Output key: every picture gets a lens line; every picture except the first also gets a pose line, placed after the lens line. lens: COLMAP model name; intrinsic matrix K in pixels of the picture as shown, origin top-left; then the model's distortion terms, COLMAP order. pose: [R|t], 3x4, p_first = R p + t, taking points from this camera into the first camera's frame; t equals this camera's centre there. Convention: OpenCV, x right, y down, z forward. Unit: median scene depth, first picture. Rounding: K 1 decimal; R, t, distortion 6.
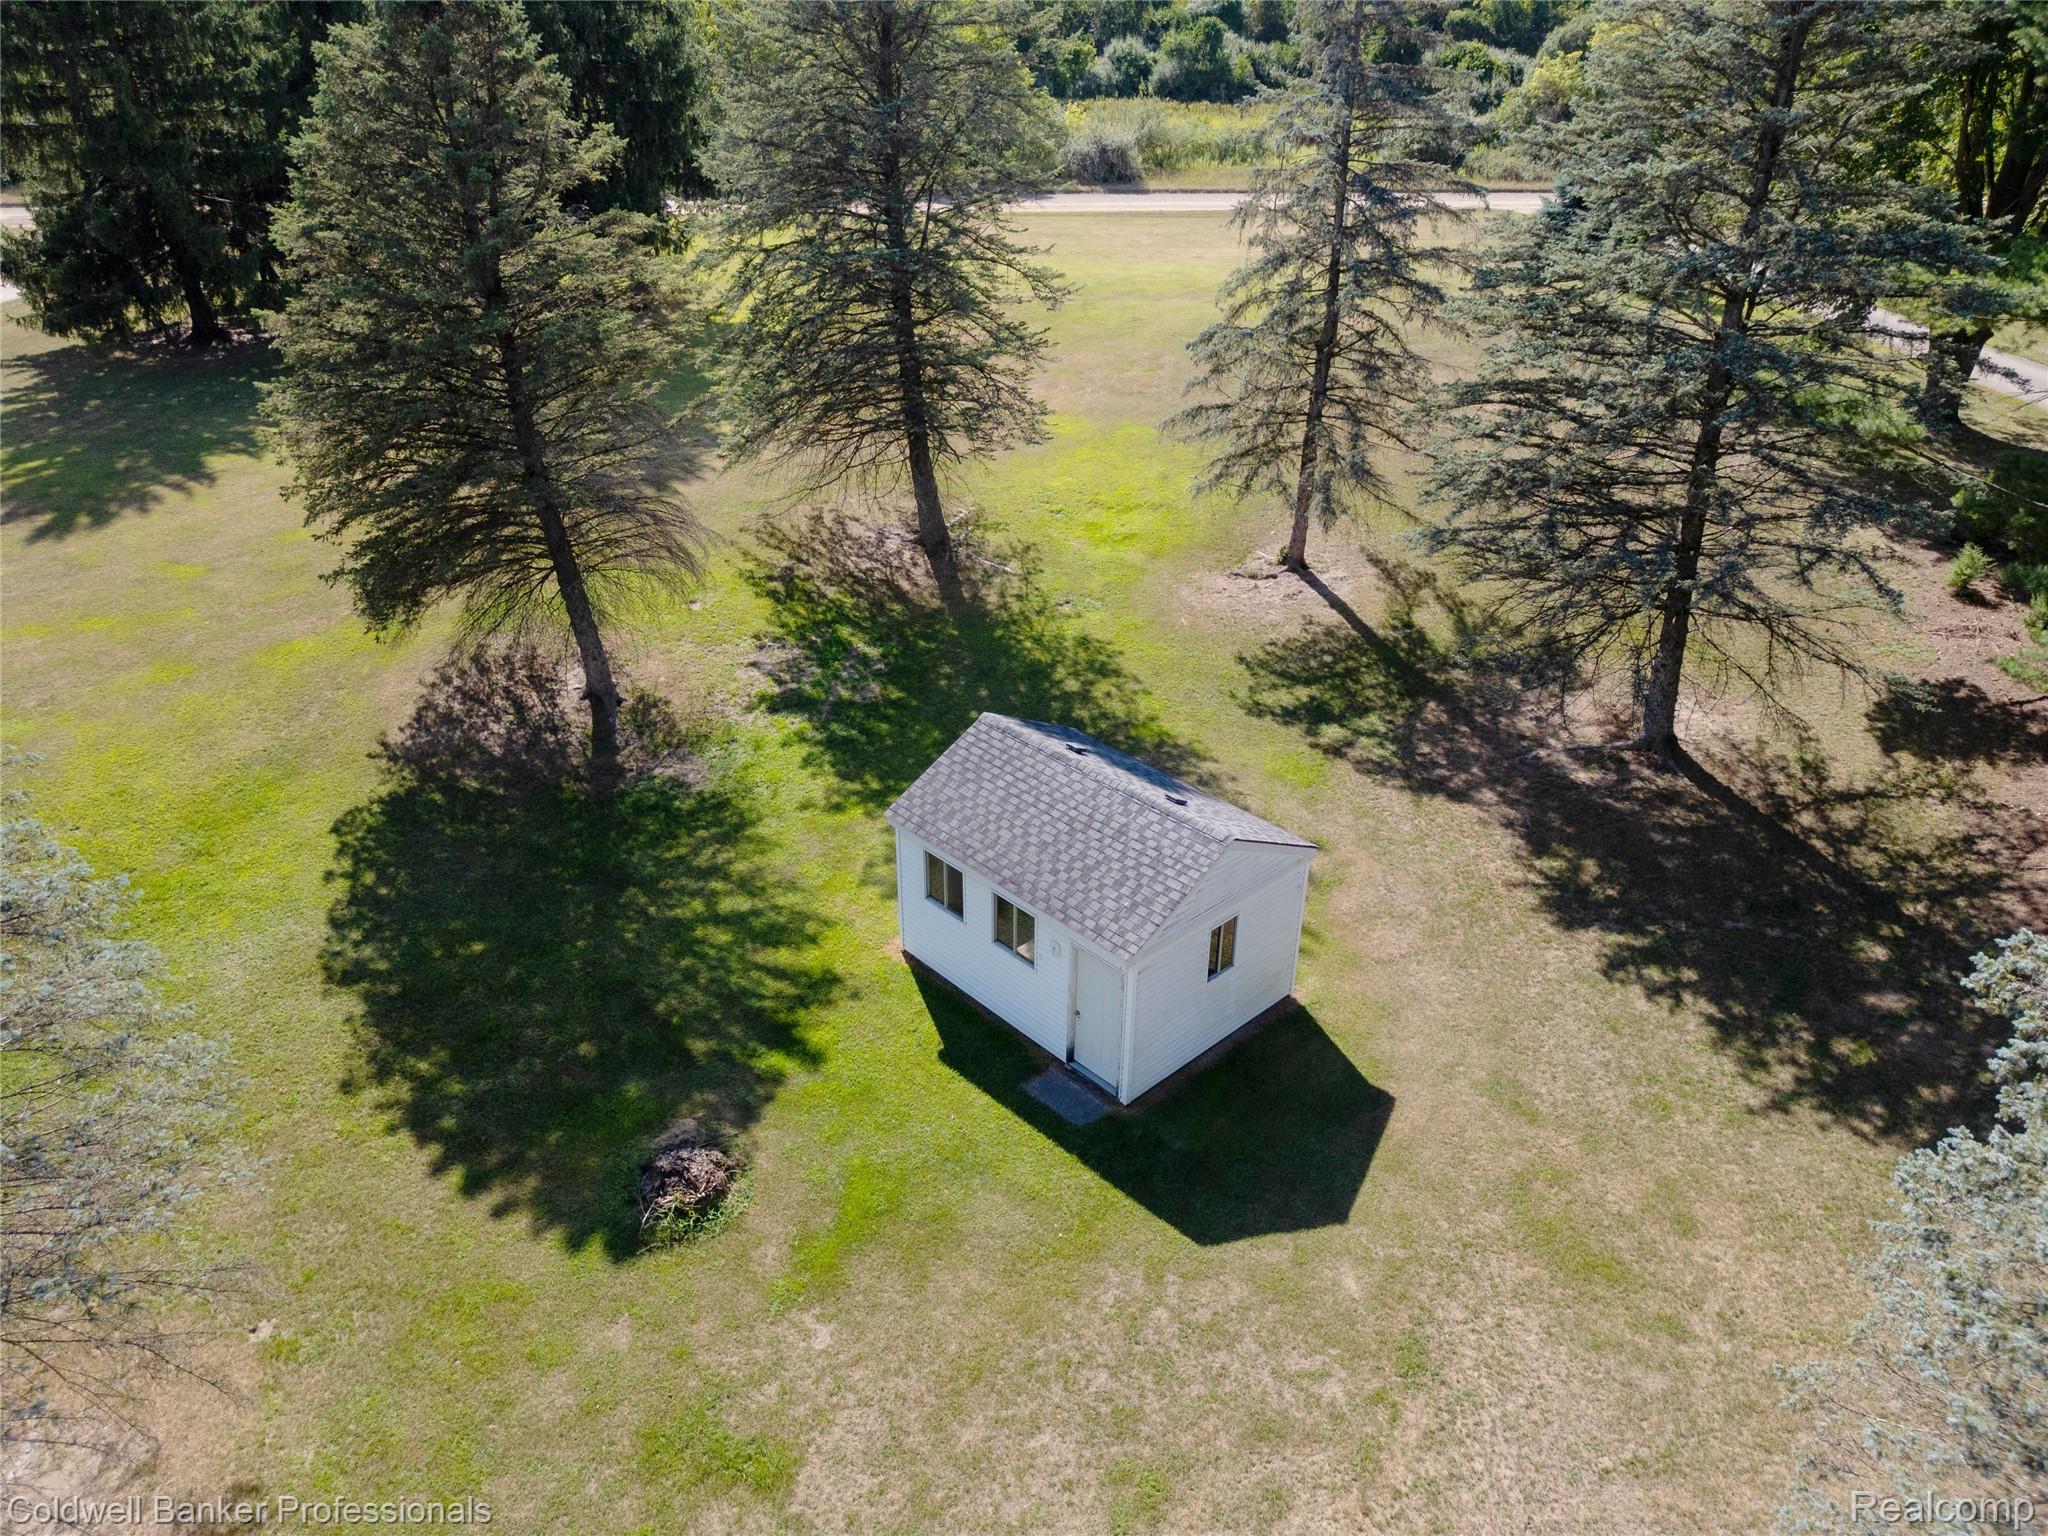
lens RADIAL K [[1440.8, 0, 1019.9], [0, 1440.8, 758.2], [0, 0, 1]] dist [0.073437, -0.071698]
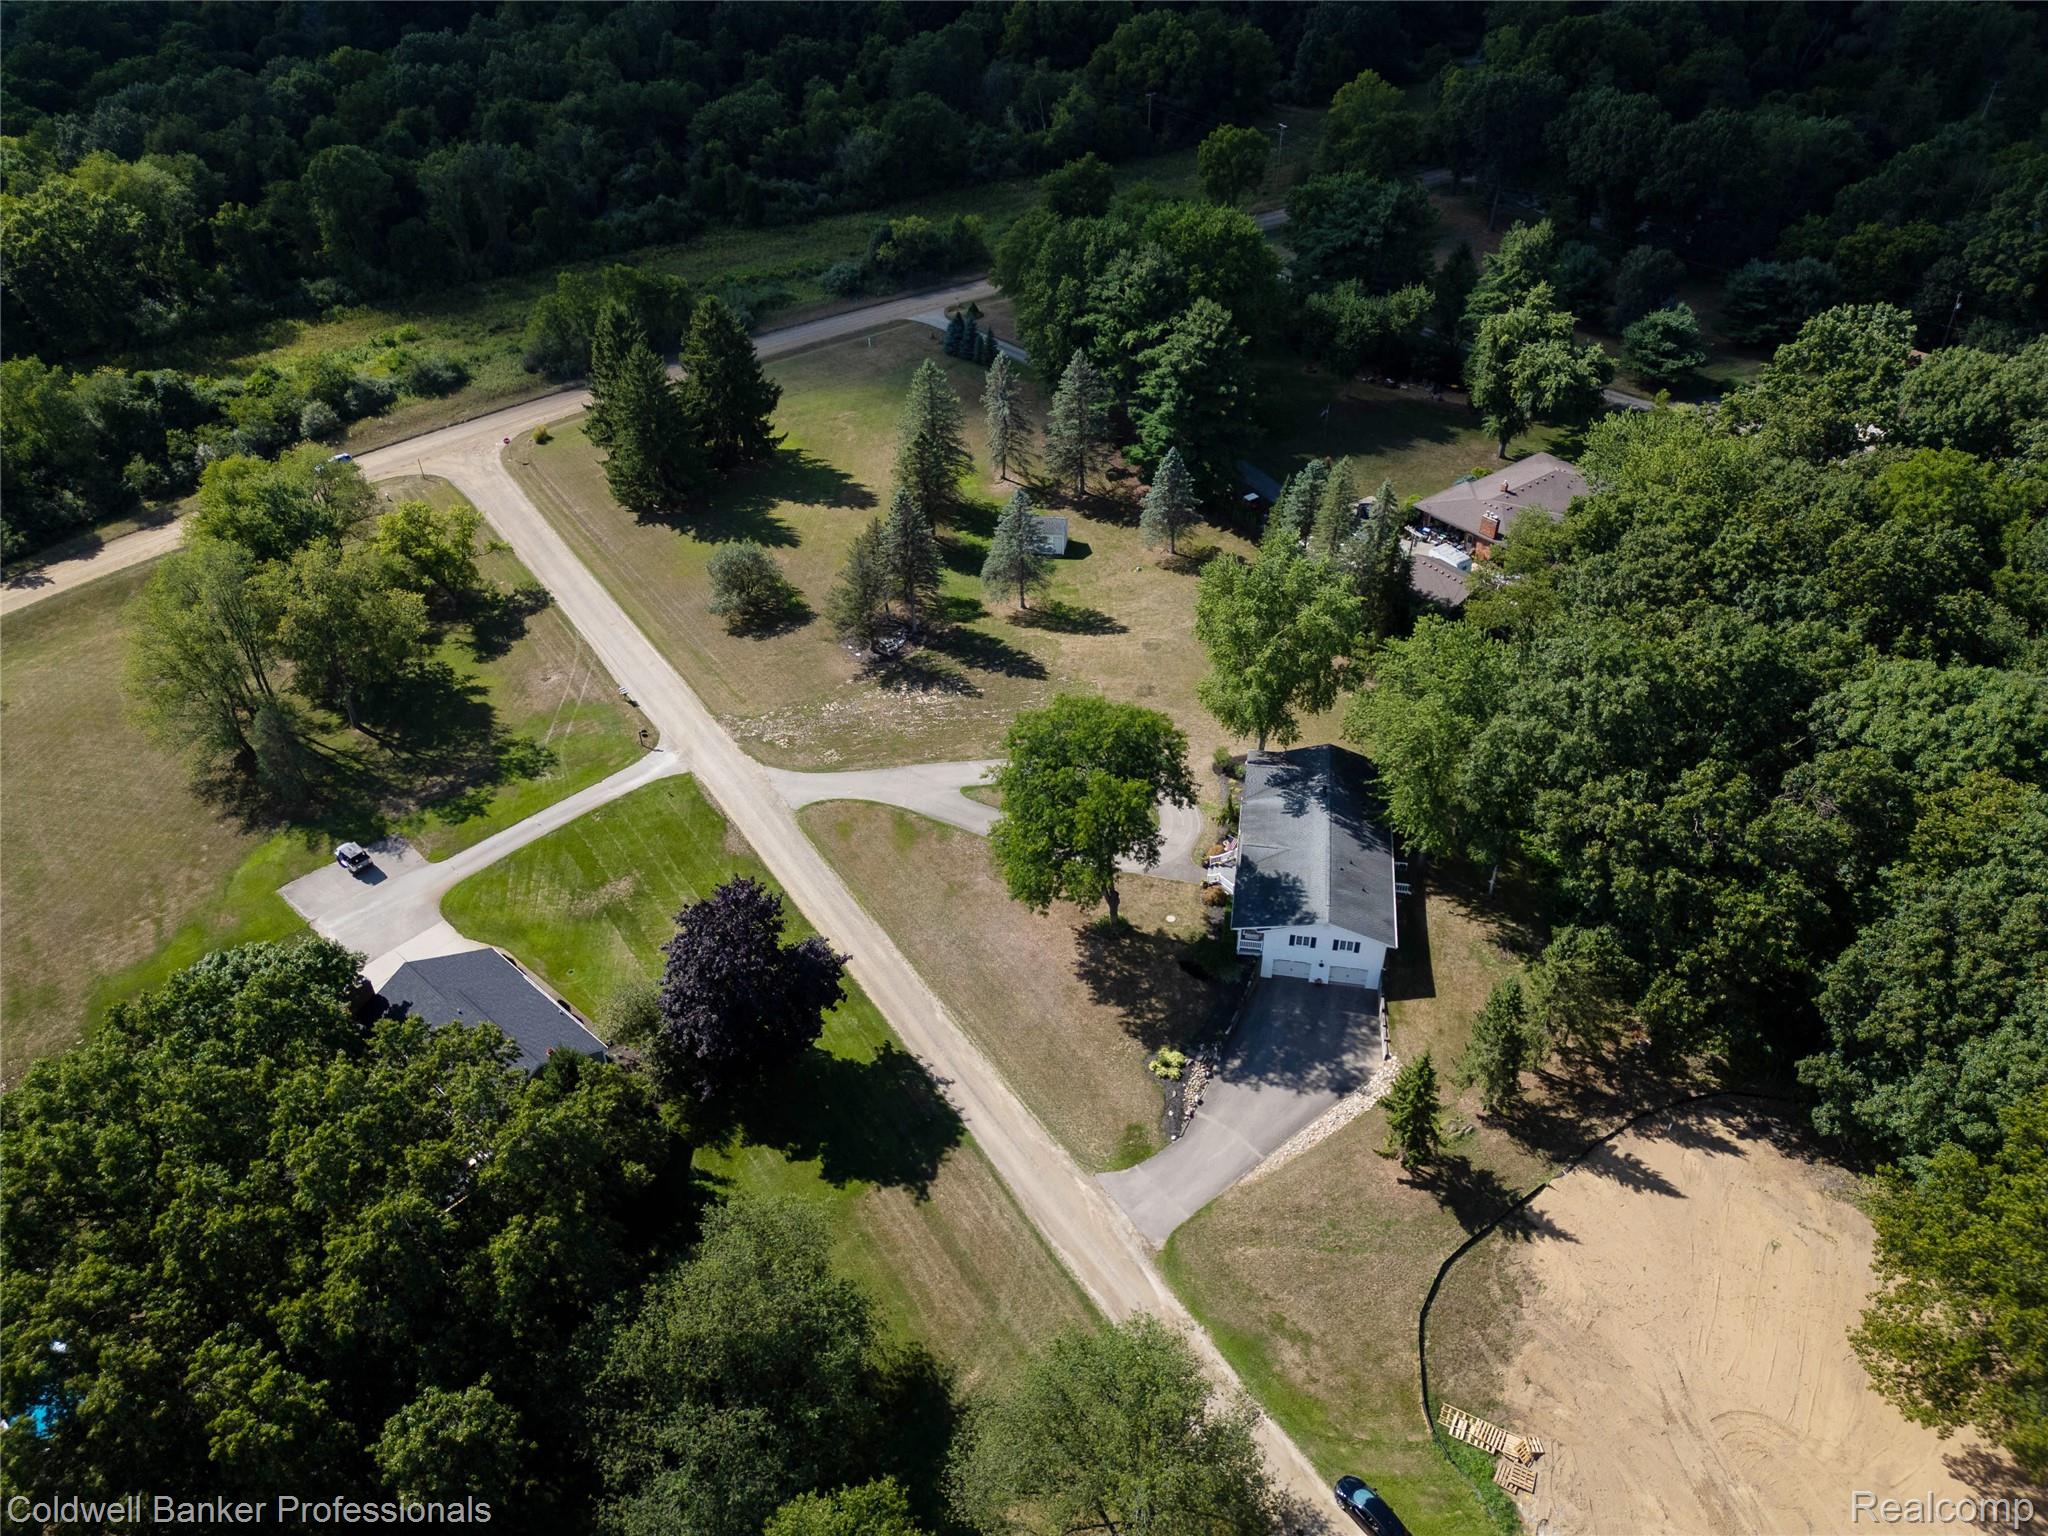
lens RADIAL K [[1435.5, 0, 1019.4], [0, 1435.5, 762.5], [0, 0, 1]] dist [0.076861, -0.073725]
pose [[0.793889, -0.384629, 0.470957, -3.079893], [0.316028, 0.922691, 0.220832, -0.382983], [-0.519487, -0.026481, 0.854068, -4.093309]]
